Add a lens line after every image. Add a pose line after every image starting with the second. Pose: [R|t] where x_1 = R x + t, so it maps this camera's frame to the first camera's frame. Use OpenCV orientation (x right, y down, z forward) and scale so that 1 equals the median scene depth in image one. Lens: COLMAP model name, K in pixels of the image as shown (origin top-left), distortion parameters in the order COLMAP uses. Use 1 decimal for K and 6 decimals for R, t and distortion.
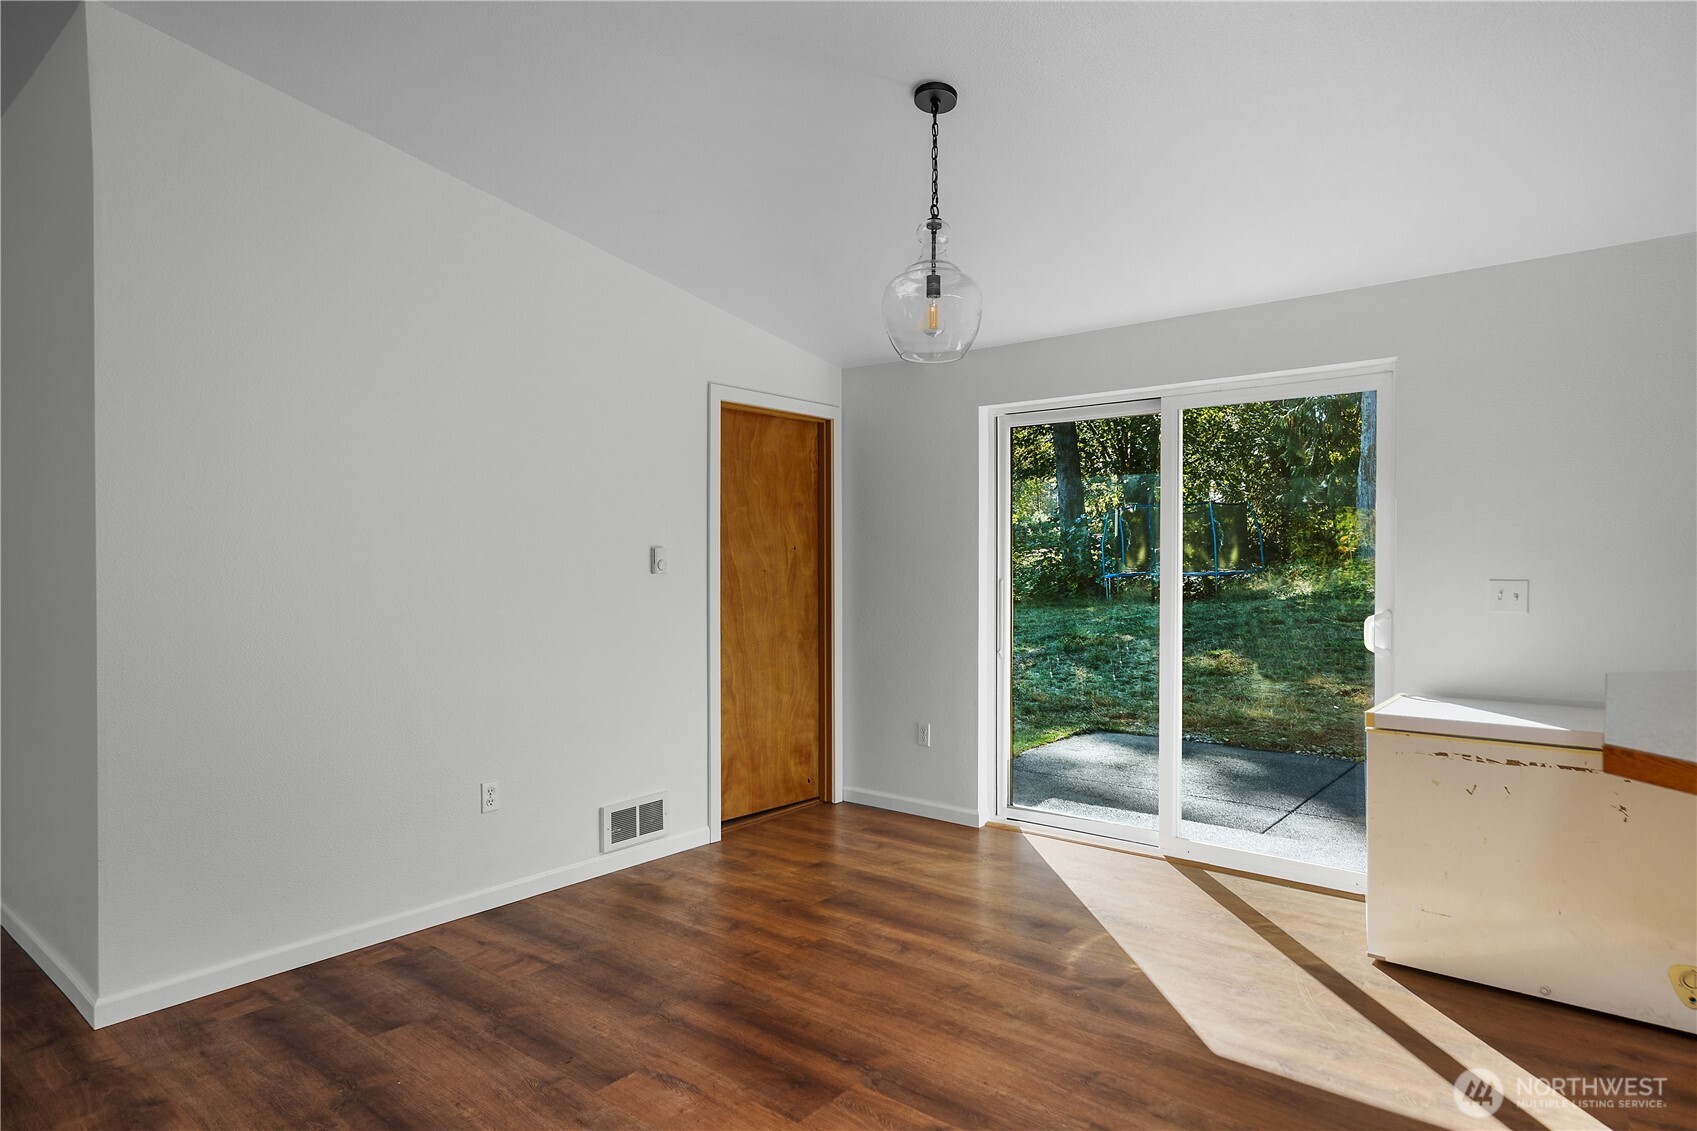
lens RADIAL K [[970.2, 0, 852.7], [0, 970.2, 568.6], [0, 0, 1]] dist [-0.003692, -0.000801]
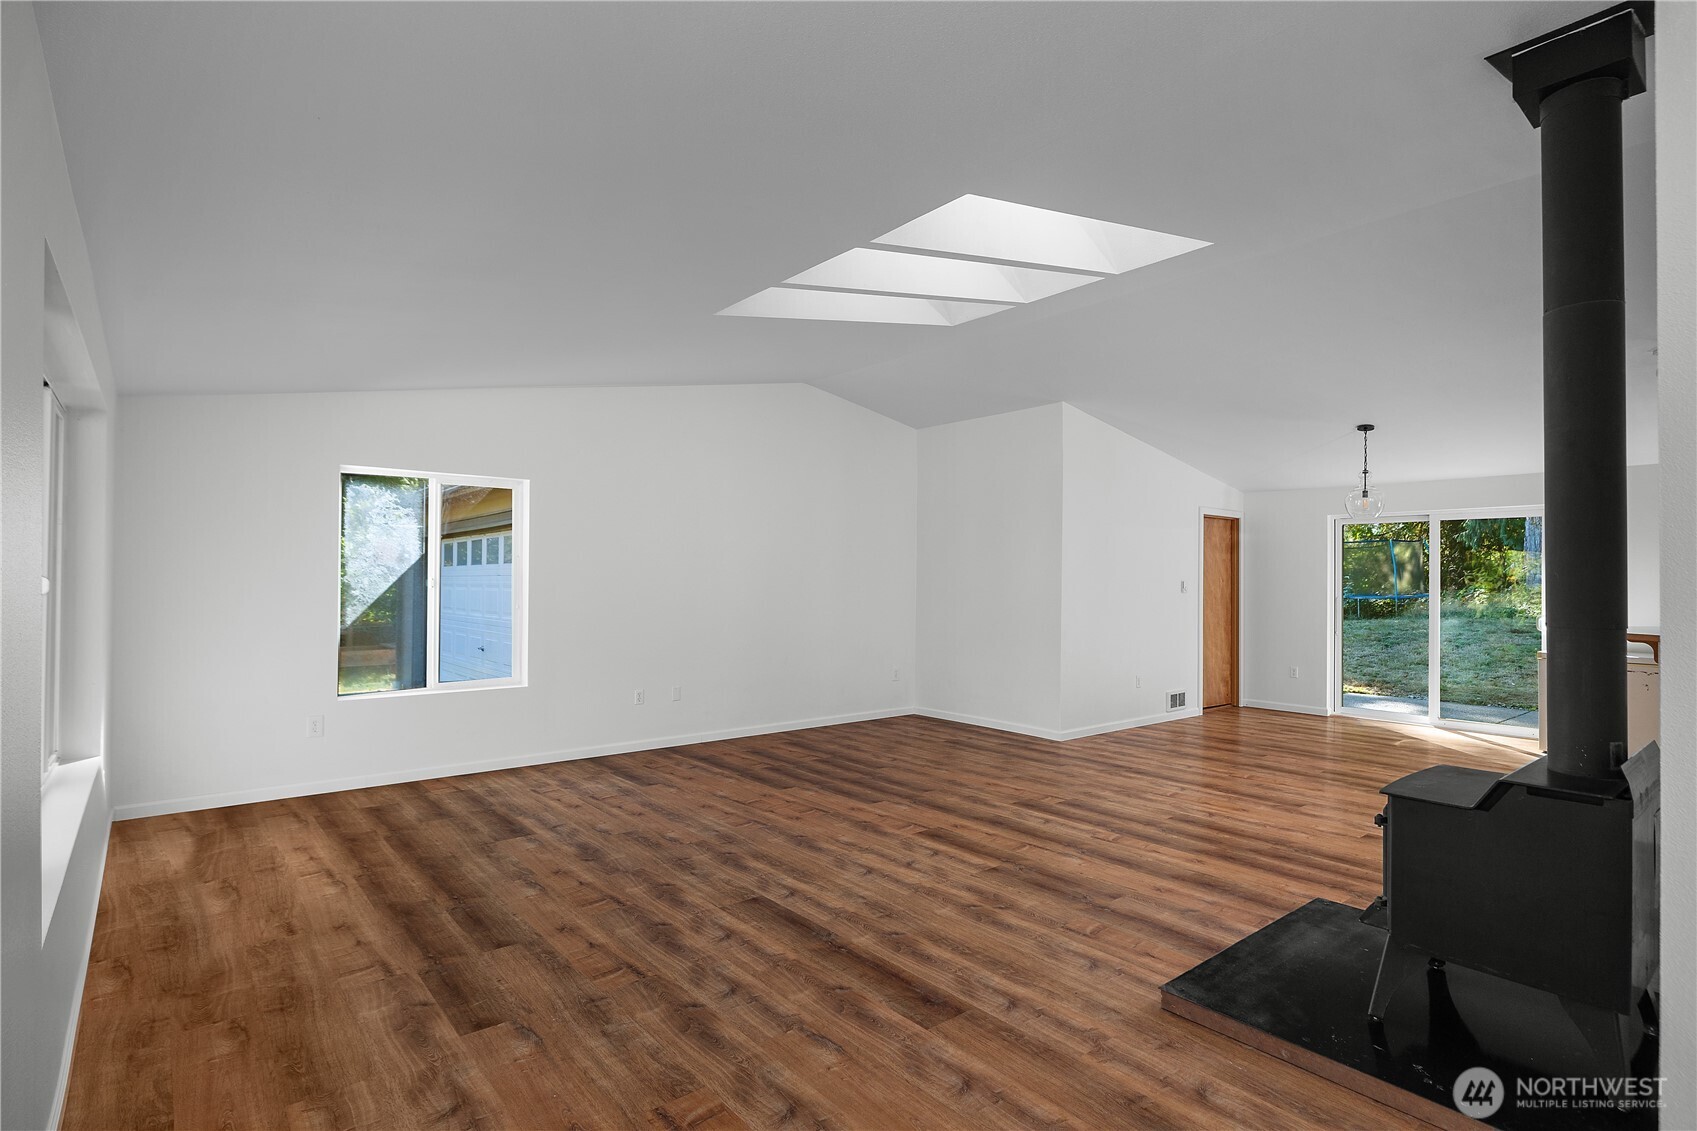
lens RADIAL K [[840.7, 0, 852.9], [0, 840.7, 568.9], [0, 0, 1]] dist [-0.003091, 0.000110]
pose [[0.981418, 0.006616, -0.191769, -0.589672], [-0.010329, 0.999778, -0.018369, -0.006743], [0.191605, 0.020008, 0.981268, -1.092827]]
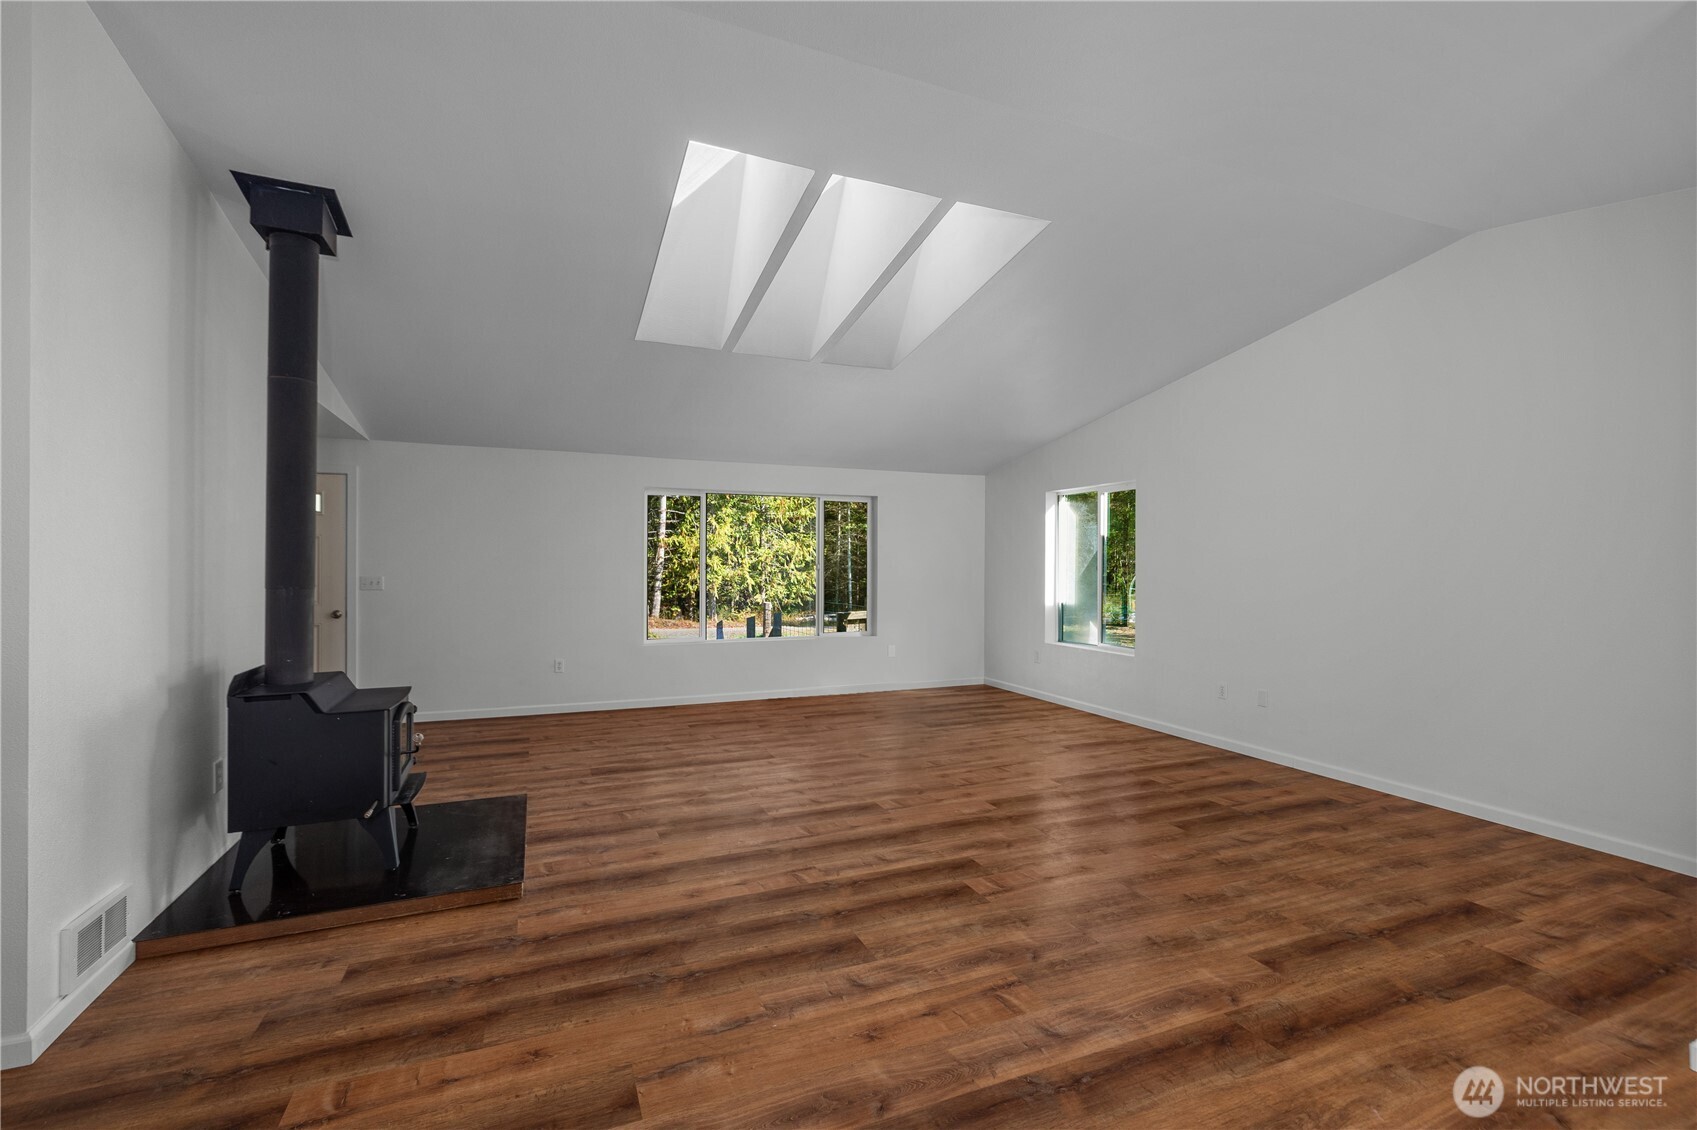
lens RADIAL K [[755.7, 0, 835.9], [0, 755.7, 564.3], [0, 0, 1]] dist [0.002990, 0.000152]
pose [[-0.487435, 0.001901, -0.873157, 0.172076], [-0.006610, 0.999961, 0.005867, -0.014141], [0.873134, 0.008631, -0.487403, 0.388374]]
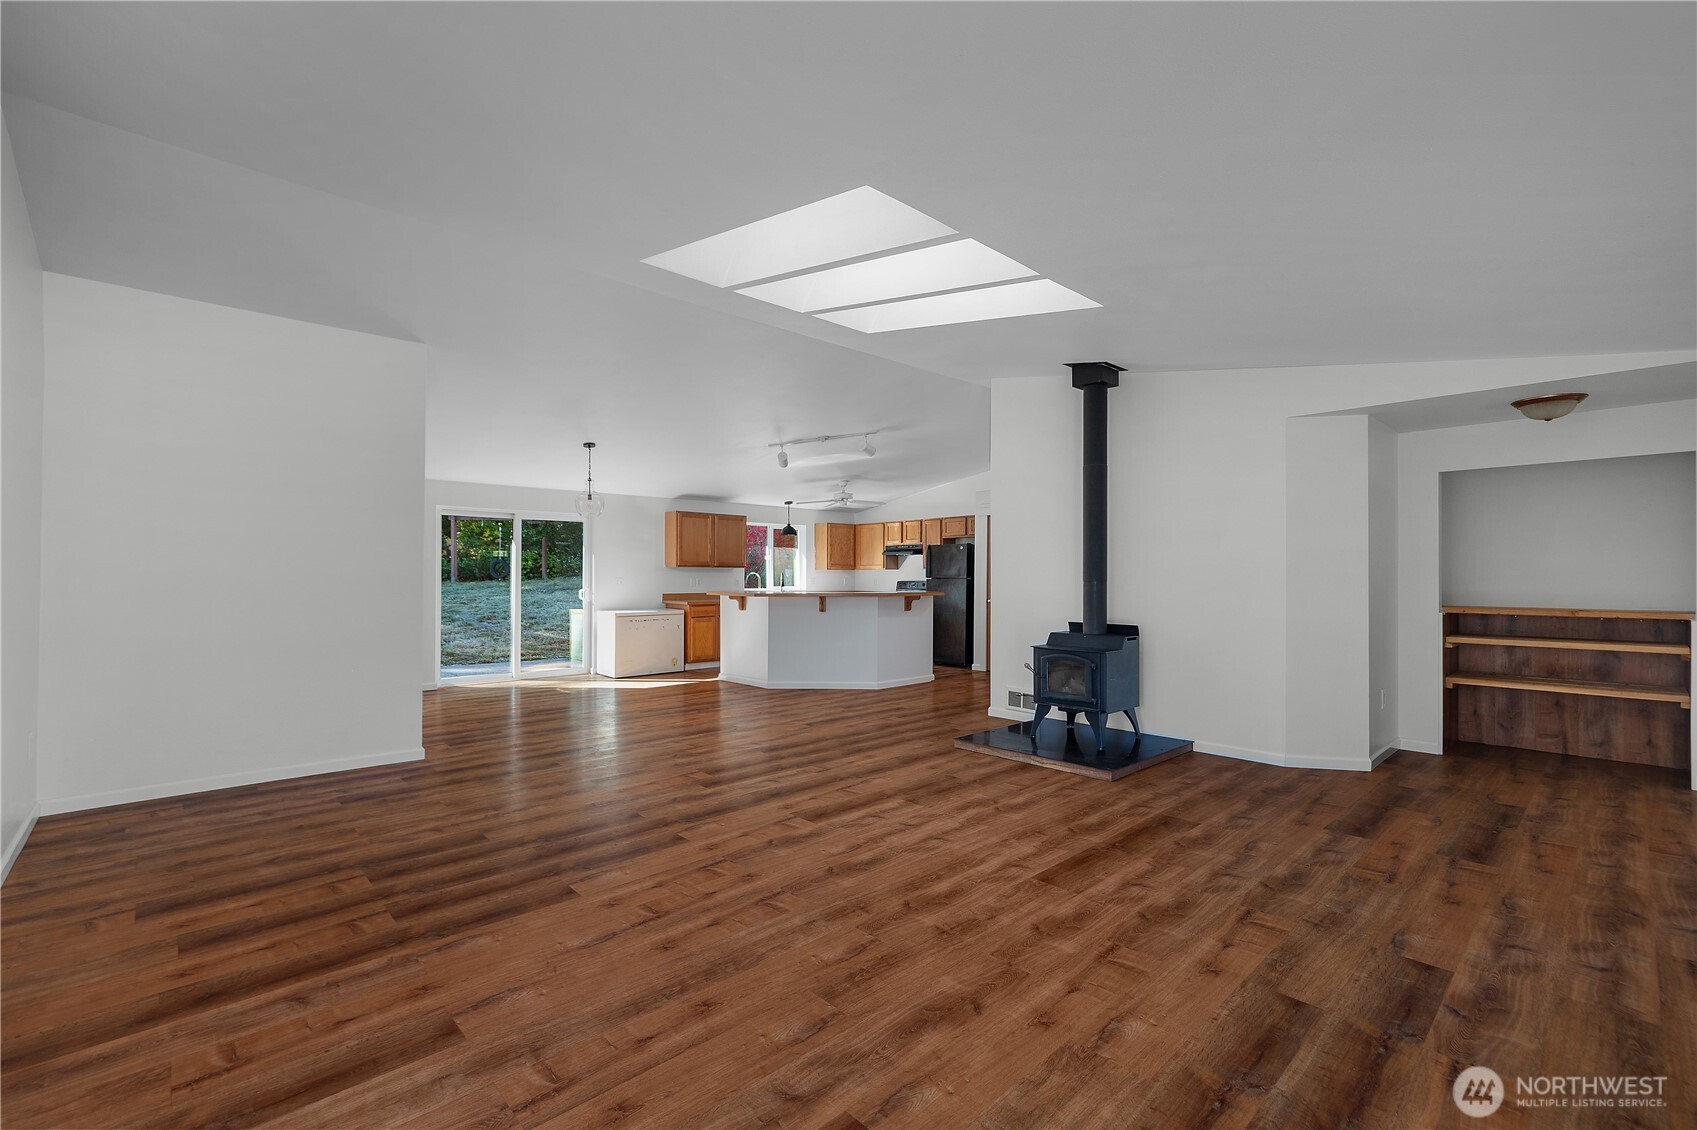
lens RADIAL K [[723.9, 0, 849.0], [0, 723.9, 572.0], [0, 0, 1]] dist [0.000426, -0.000496]
pose [[0.139675, 0.007879, 0.990166, -1.555273], [0.004170, 0.999955, -0.008545, 0.014343], [-0.990189, 0.005323, 0.139636, -0.207189]]
